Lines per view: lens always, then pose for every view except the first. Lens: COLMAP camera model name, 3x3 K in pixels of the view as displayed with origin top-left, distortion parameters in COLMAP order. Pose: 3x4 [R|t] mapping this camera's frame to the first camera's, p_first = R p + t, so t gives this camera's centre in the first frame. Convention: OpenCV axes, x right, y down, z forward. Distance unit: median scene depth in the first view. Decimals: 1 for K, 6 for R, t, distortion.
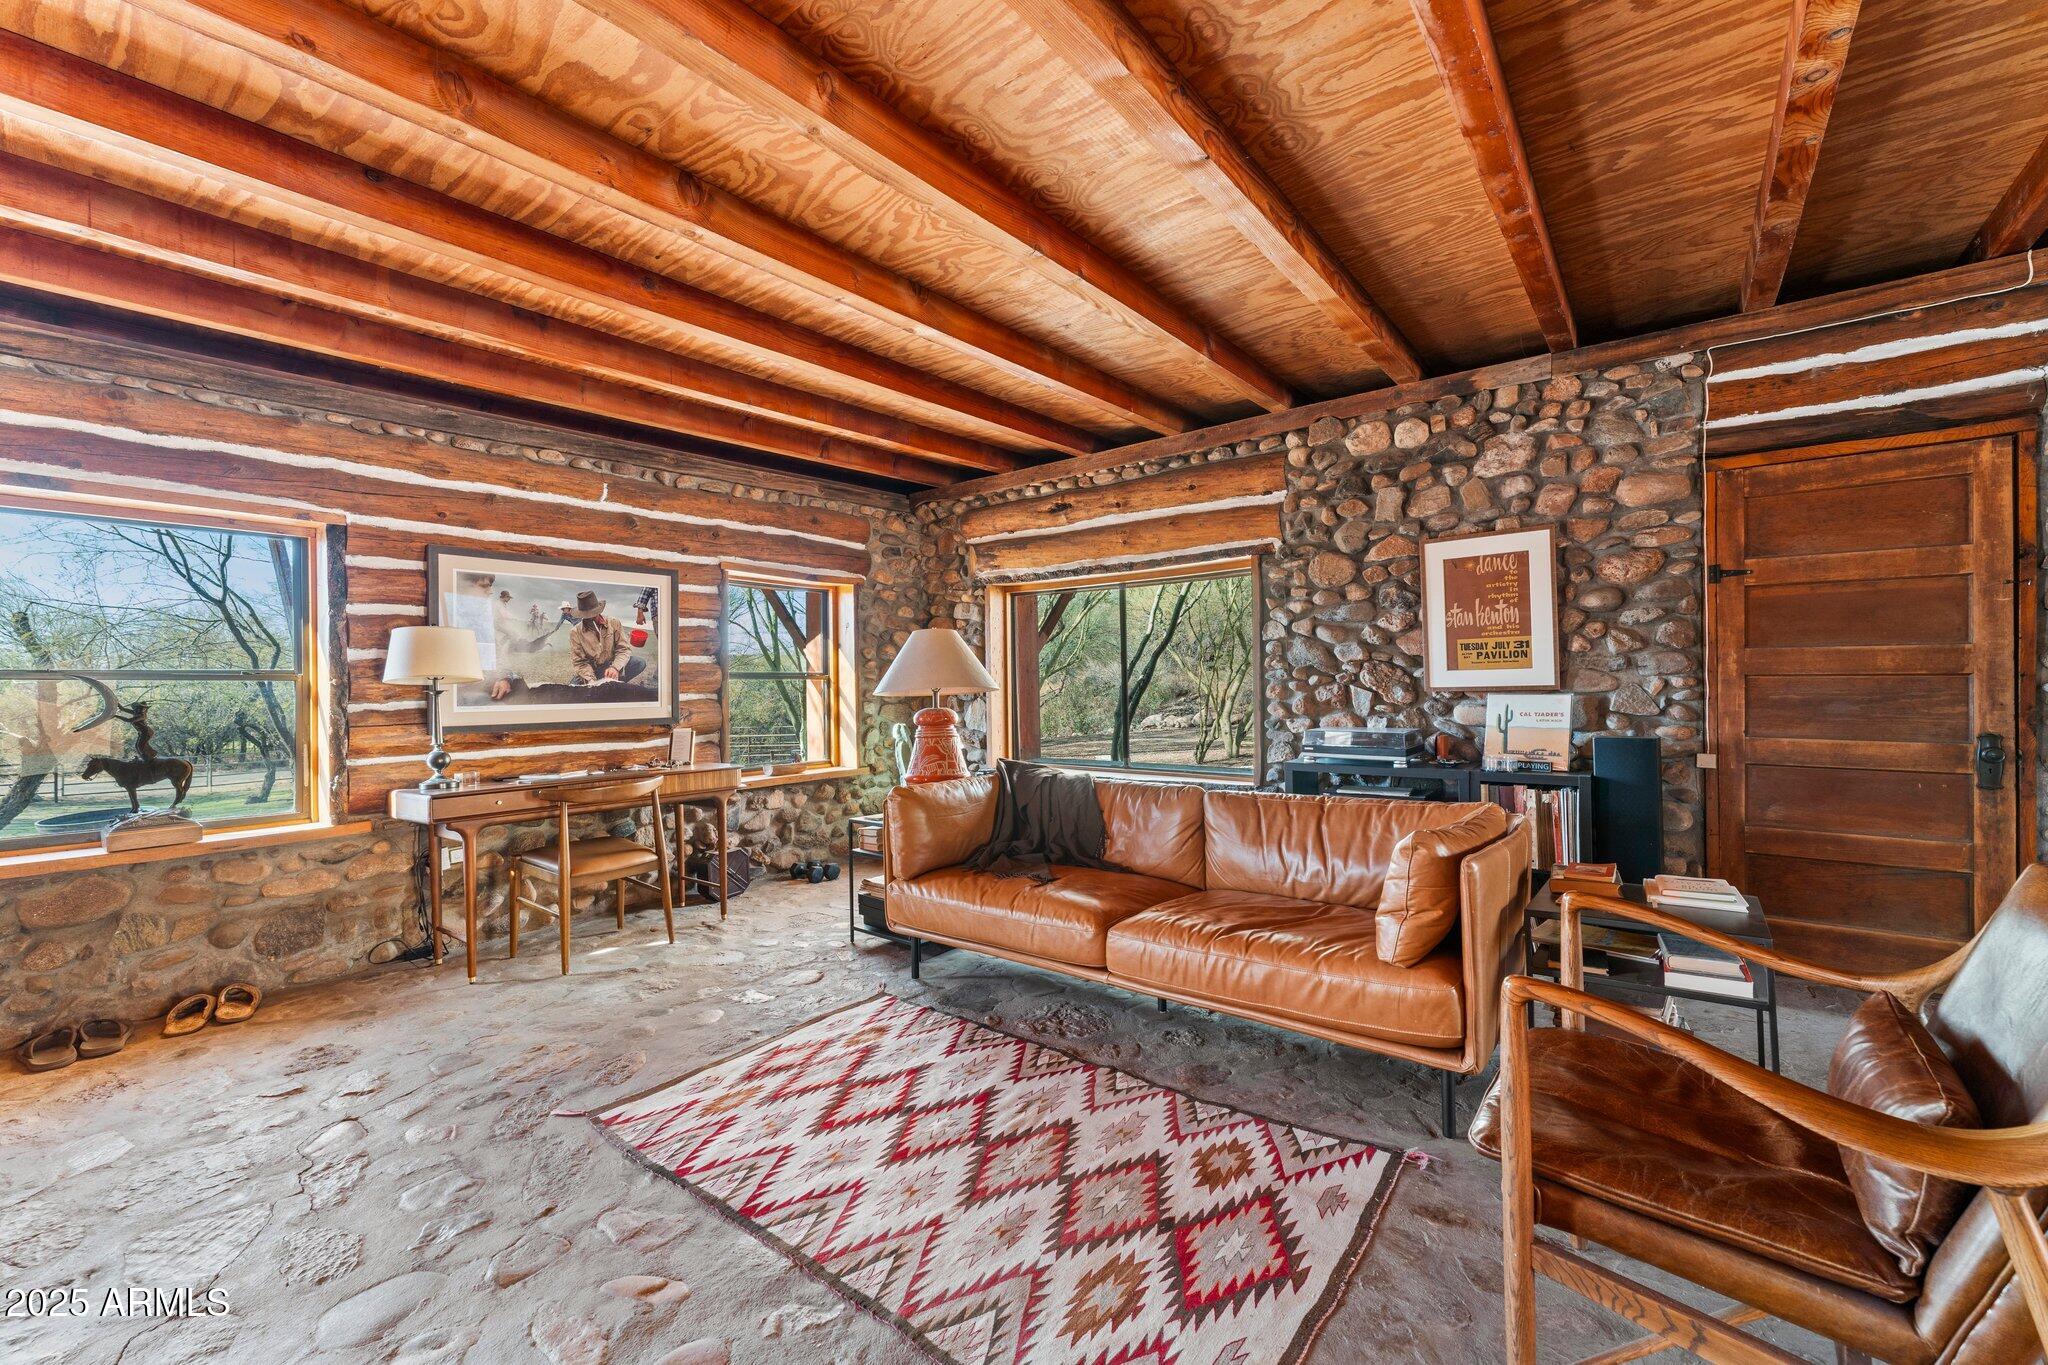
lens RADIAL K [[809.3, 0, 1024.0], [0, 809.3, 682.5], [0, 0, 1]] dist [0.000002, 0.000170]
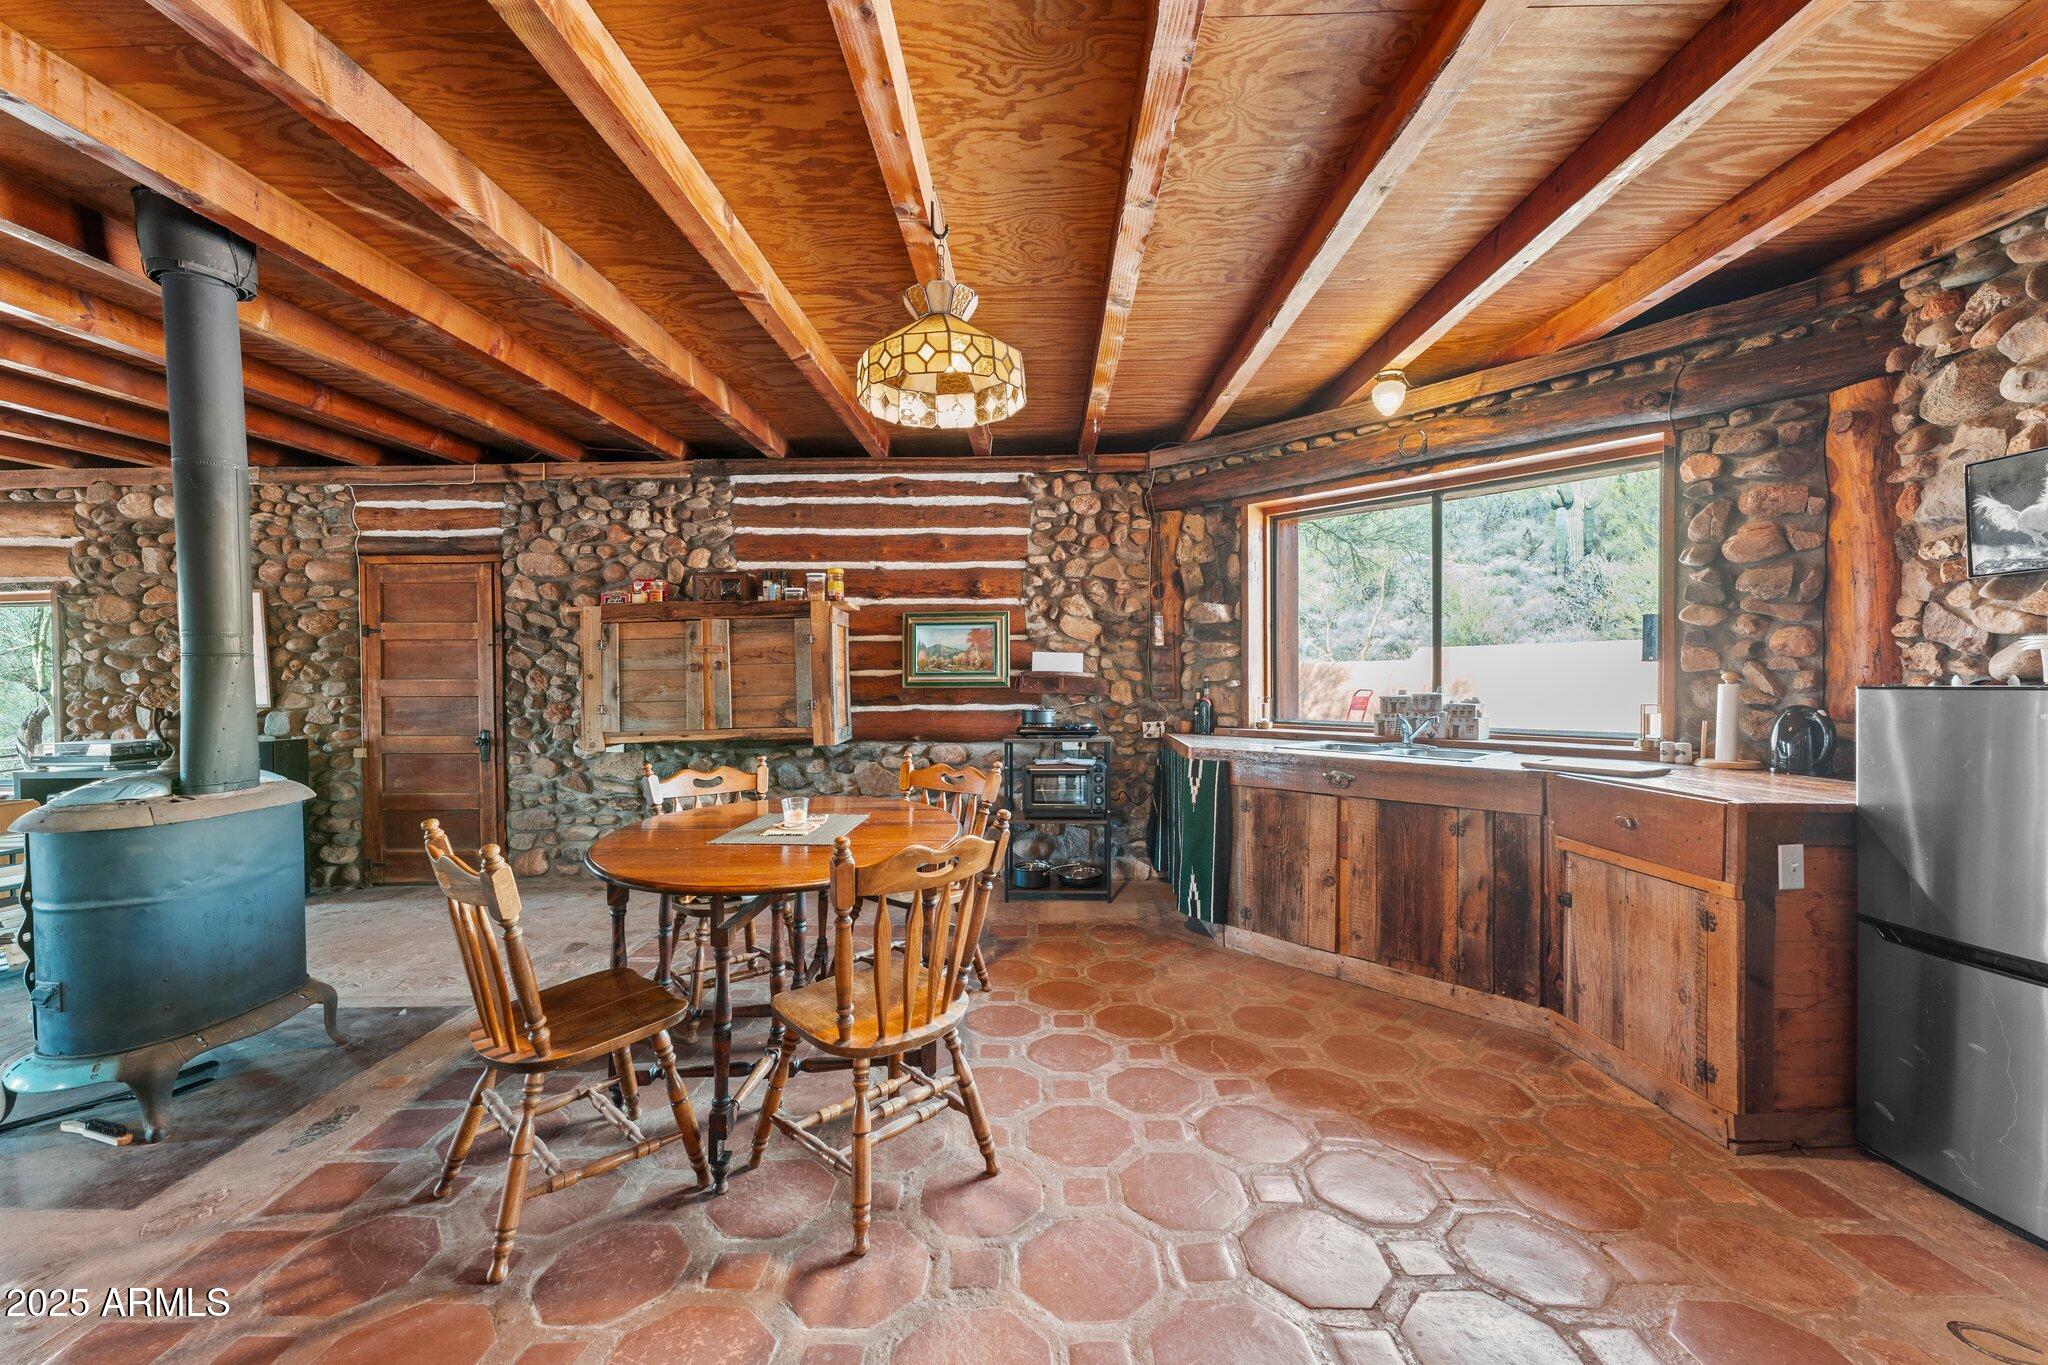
lens RADIAL K [[809.3, 0, 1024.0], [0, 809.3, 682.5], [0, 0, 1]] dist [0.000002, 0.000170]
pose [[0.798061, -0.002692, 0.602571, 0.805677], [0.003046, 0.999995, 0.000434, -0.028788], [-0.602569, 0.001490, 0.798065, -0.849705]]
